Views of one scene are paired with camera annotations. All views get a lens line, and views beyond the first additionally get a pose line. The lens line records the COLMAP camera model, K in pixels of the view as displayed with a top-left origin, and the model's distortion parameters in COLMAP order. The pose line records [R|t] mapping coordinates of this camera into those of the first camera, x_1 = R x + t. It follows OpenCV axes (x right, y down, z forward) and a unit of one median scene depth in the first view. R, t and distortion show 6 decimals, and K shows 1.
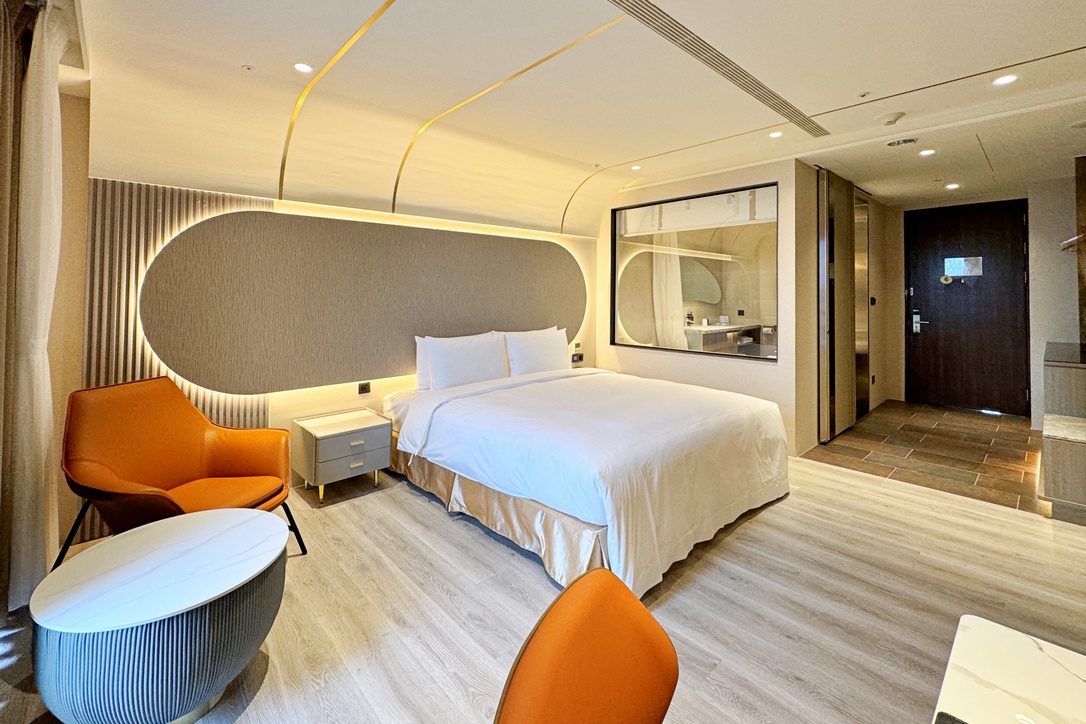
lens RADIAL K [[429.1, 0, 511.5], [0, 429.1, 284.6], [0, 0, 1]] dist [-0.003525, -0.000100]
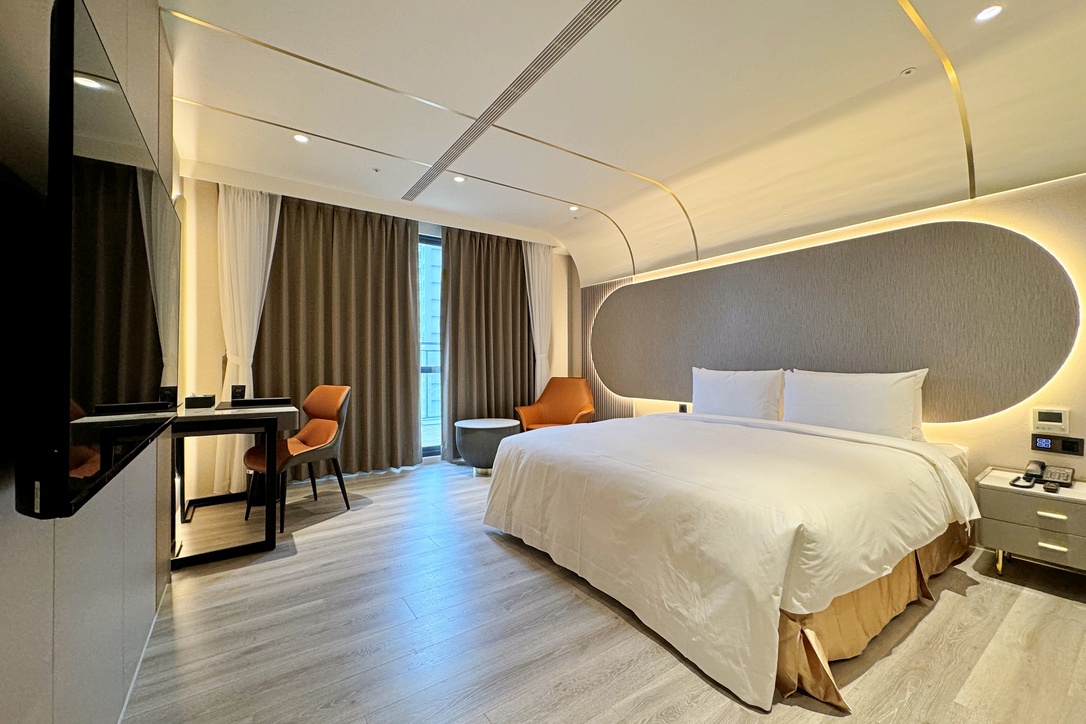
lens RADIAL K [[429.1, 0, 541.5], [0, 429.1, 355.5], [0, 0, 1]] dist [-0.003525, -0.000100]
pose [[-0.069697, -0.012407, -0.997491, 0.981445], [0.023429, 0.999626, -0.014071, 0.102428], [0.997293, -0.024351, -0.069380, 0.722346]]
